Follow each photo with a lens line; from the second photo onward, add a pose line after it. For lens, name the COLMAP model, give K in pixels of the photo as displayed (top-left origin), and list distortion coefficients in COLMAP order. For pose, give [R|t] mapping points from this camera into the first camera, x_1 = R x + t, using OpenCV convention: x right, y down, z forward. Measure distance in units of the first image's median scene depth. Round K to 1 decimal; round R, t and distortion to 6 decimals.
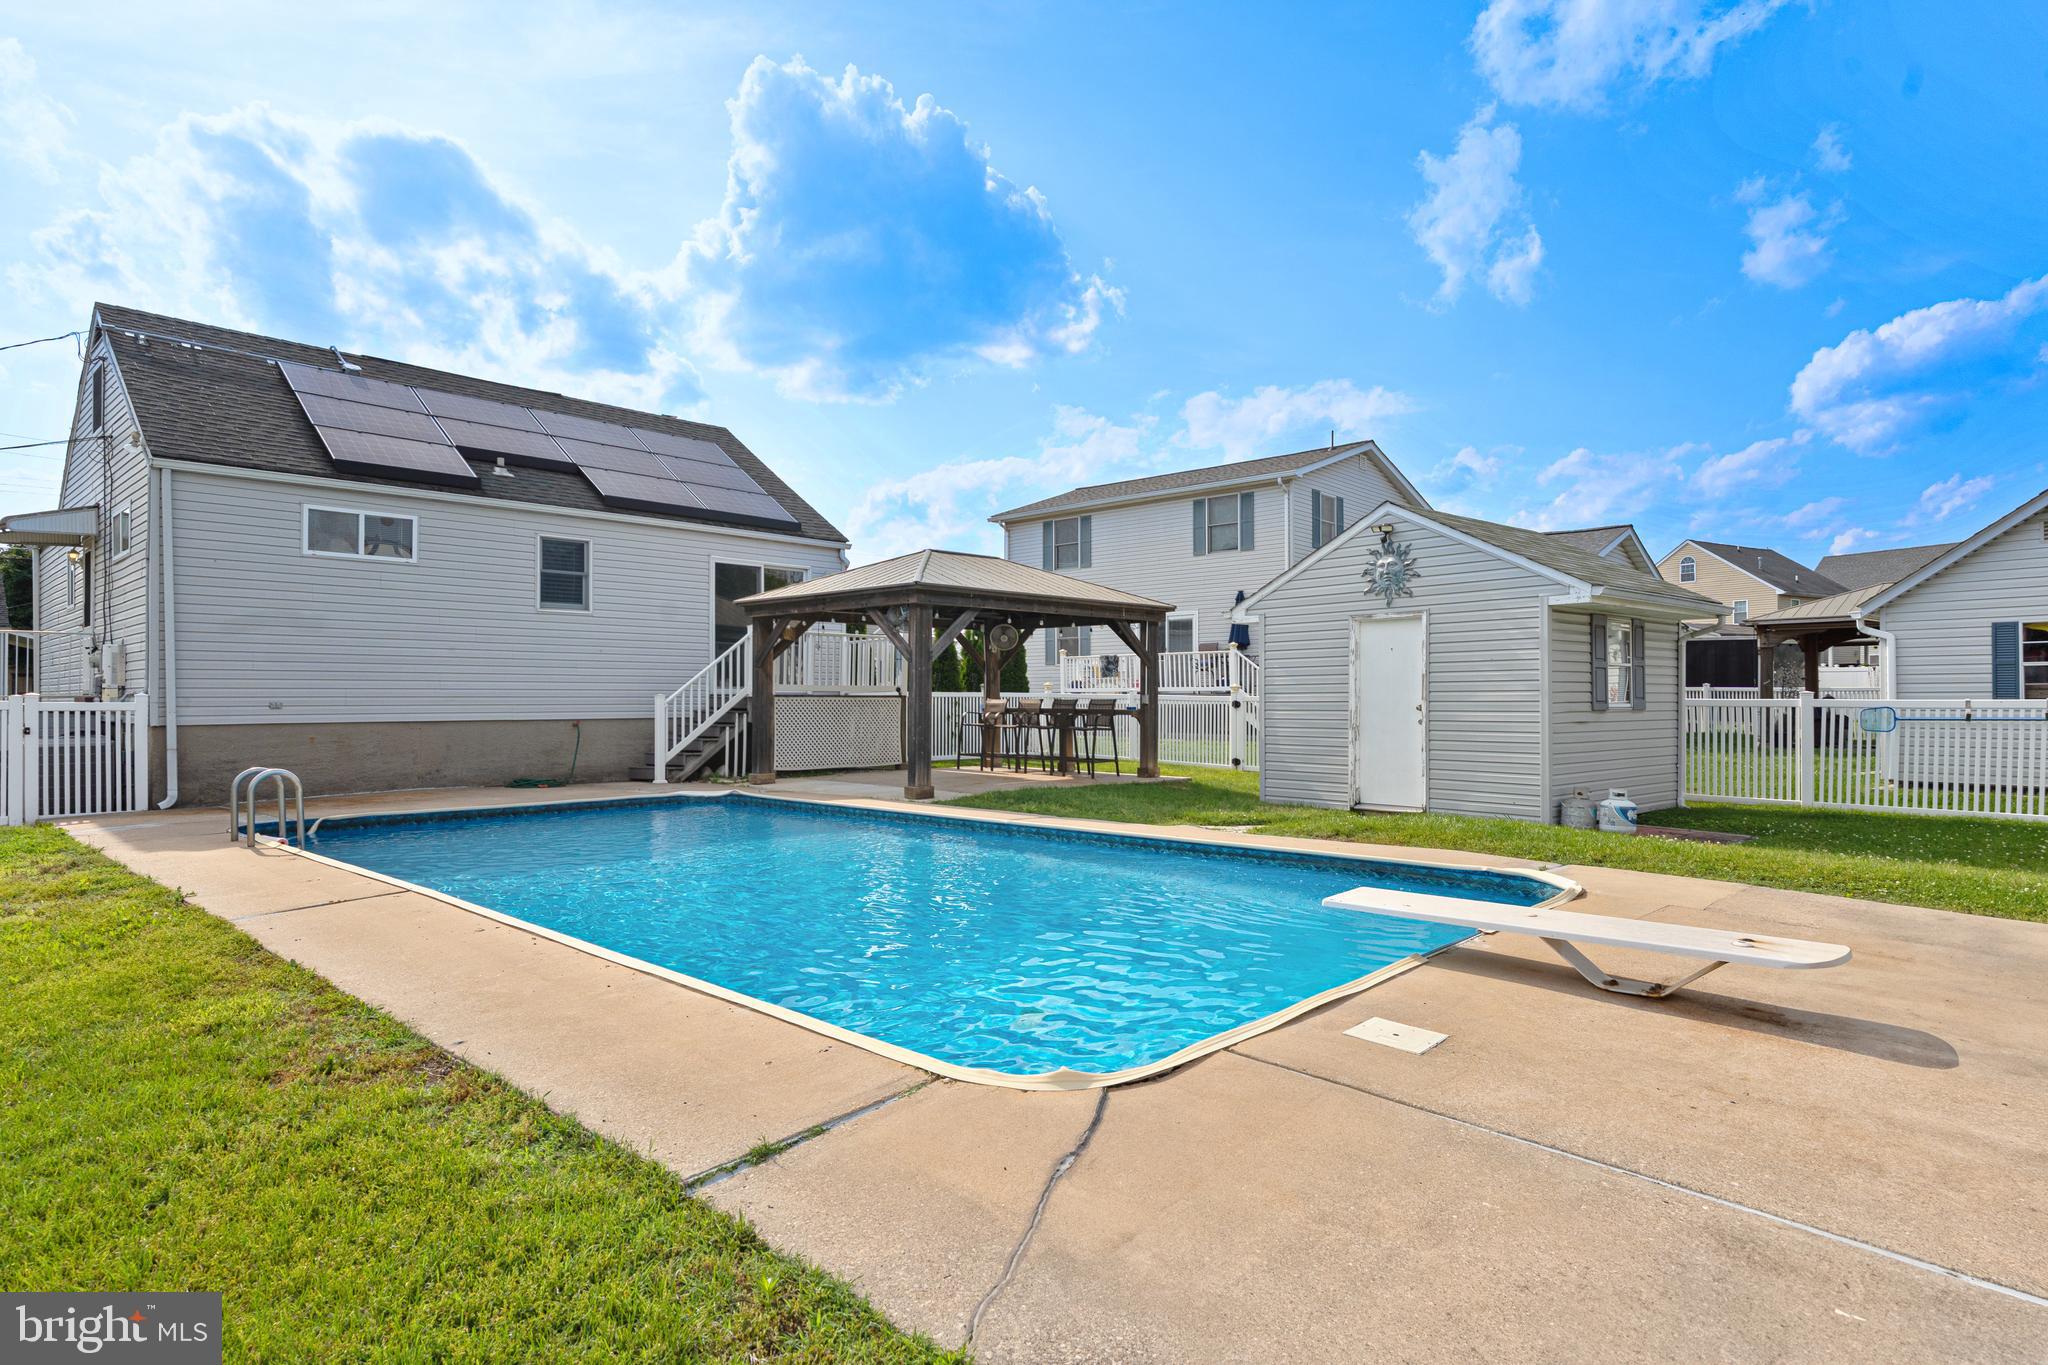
lens RADIAL K [[1111.7, 0, 1024.0], [0, 1111.7, 682.5], [0, 0, 1]] dist [-0.001279, -0.000159]
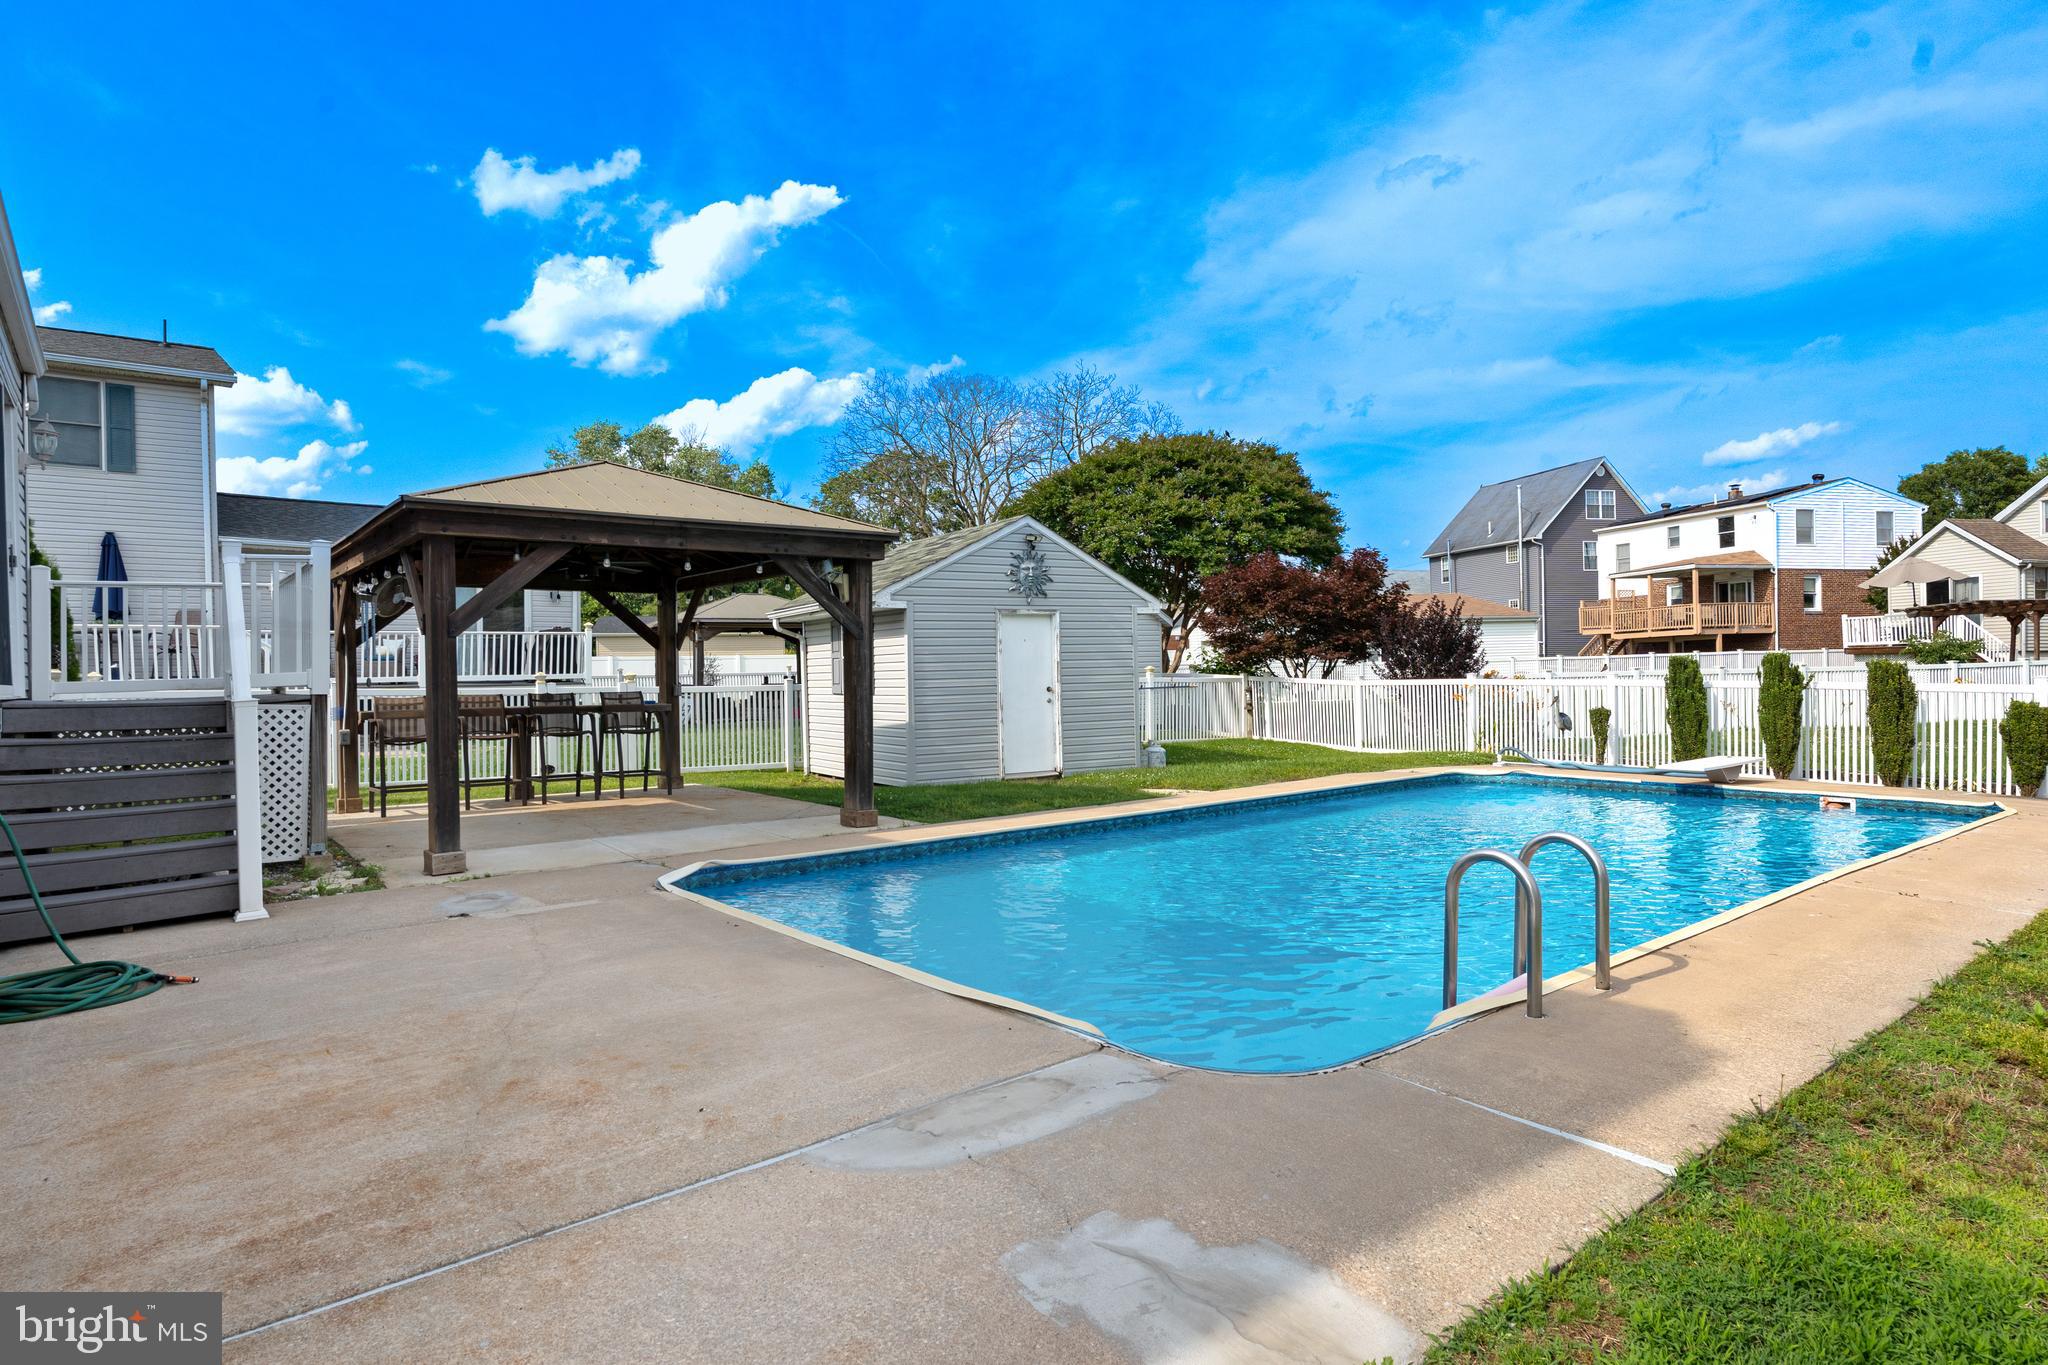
lens RADIAL K [[1111.7, 0, 1024.0], [0, 1111.7, 682.5], [0, 0, 1]] dist [-0.001279, -0.000159]
pose [[0.141059, -0.006996, 0.989977, -0.719178], [0.003013, 0.999973, 0.006637, 0.005775], [-0.989997, 0.002047, 0.141076, 0.719663]]
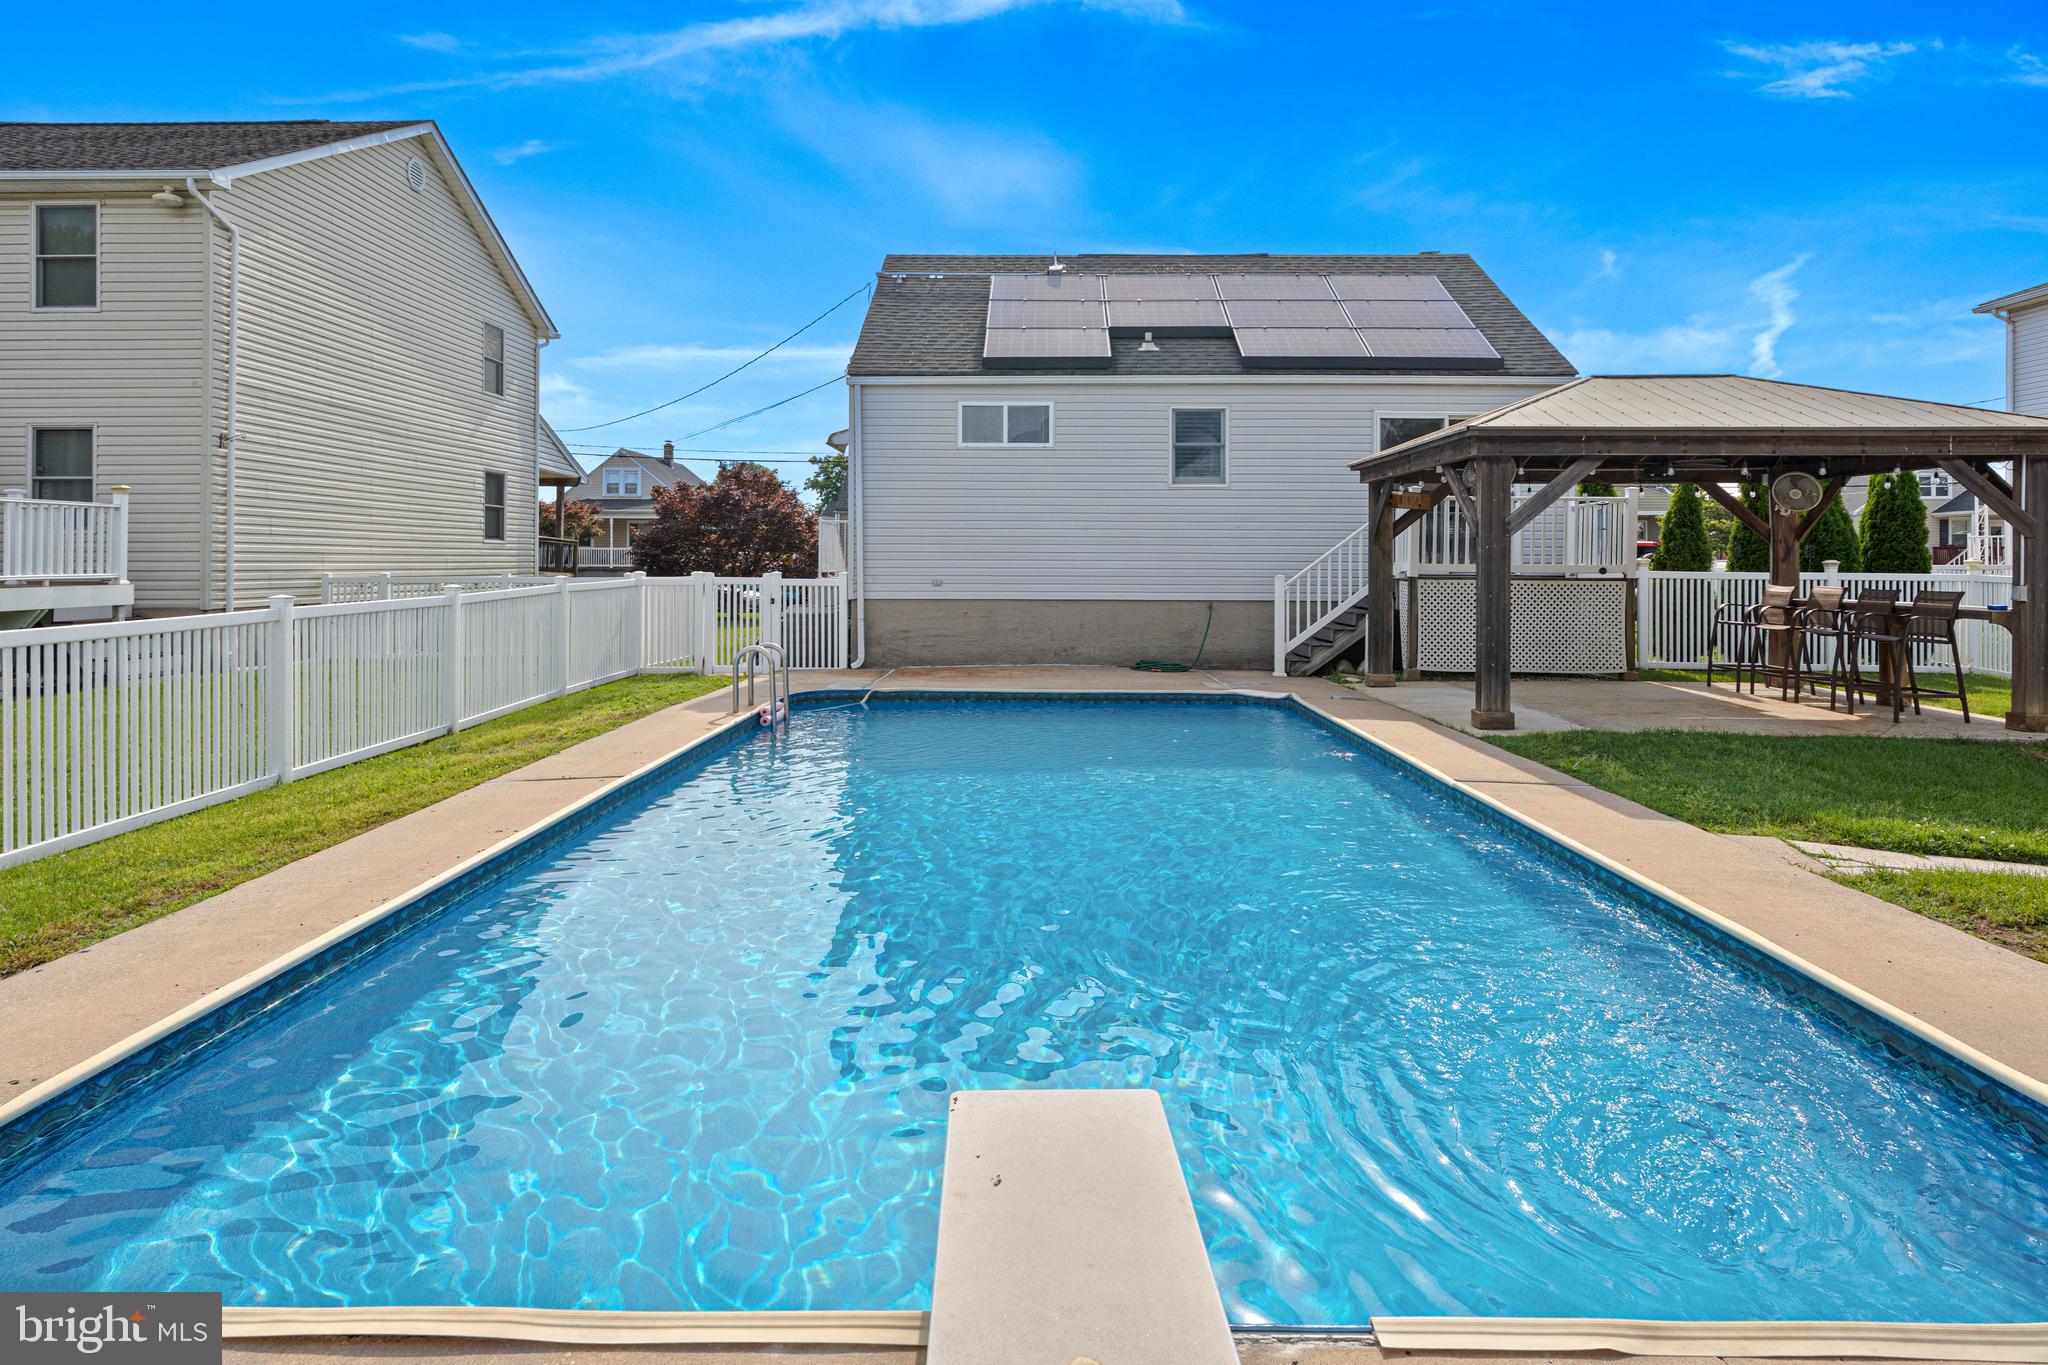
lens RADIAL K [[1136.9, 0, 1022.3], [0, 1136.9, 555.9], [0, 0, 1]] dist [0.001841, 0.000721]
pose [[0.674312, -0.000551, -0.738447, 0.201342], [0.005795, 0.999973, 0.004545, -0.009802], [0.738424, -0.007344, 0.674297, 0.241184]]
